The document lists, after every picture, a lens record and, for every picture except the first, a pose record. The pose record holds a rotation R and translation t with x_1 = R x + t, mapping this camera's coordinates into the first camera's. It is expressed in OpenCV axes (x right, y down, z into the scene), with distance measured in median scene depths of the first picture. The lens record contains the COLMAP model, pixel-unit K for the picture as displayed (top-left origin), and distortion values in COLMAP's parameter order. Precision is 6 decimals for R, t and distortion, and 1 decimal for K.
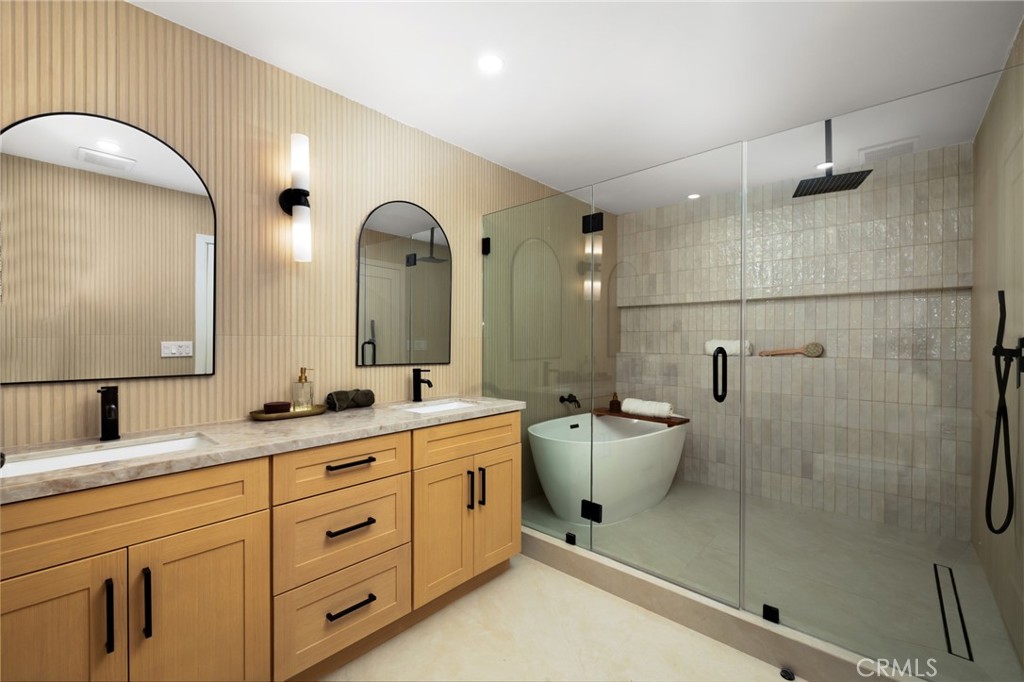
lens RADIAL K [[427.0, 0, 514.1], [0, 427.0, 345.2], [0, 0, 1]] dist [-0.008011, -0.000142]
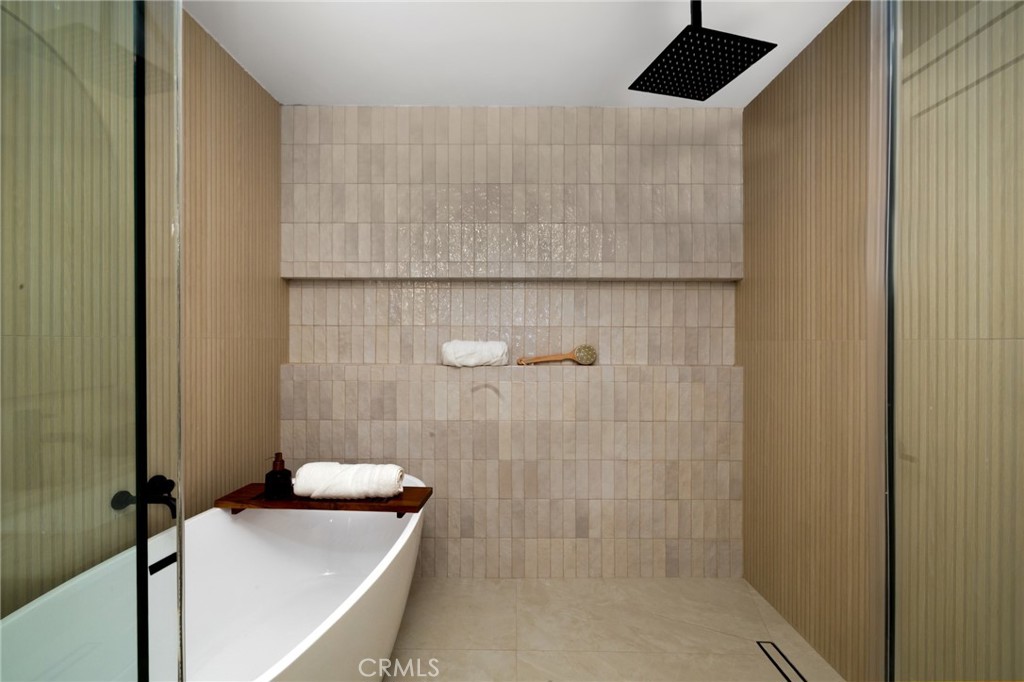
lens RADIAL K [[427.0, 0, 514.1], [0, 427.0, 345.2], [0, 0, 1]] dist [-0.008011, -0.000142]
pose [[0.740141, -0.003018, 0.672445, 0.121753], [0.005184, 0.999986, -0.001219, -0.004902], [-0.672431, 0.004388, 0.740146, 0.509193]]
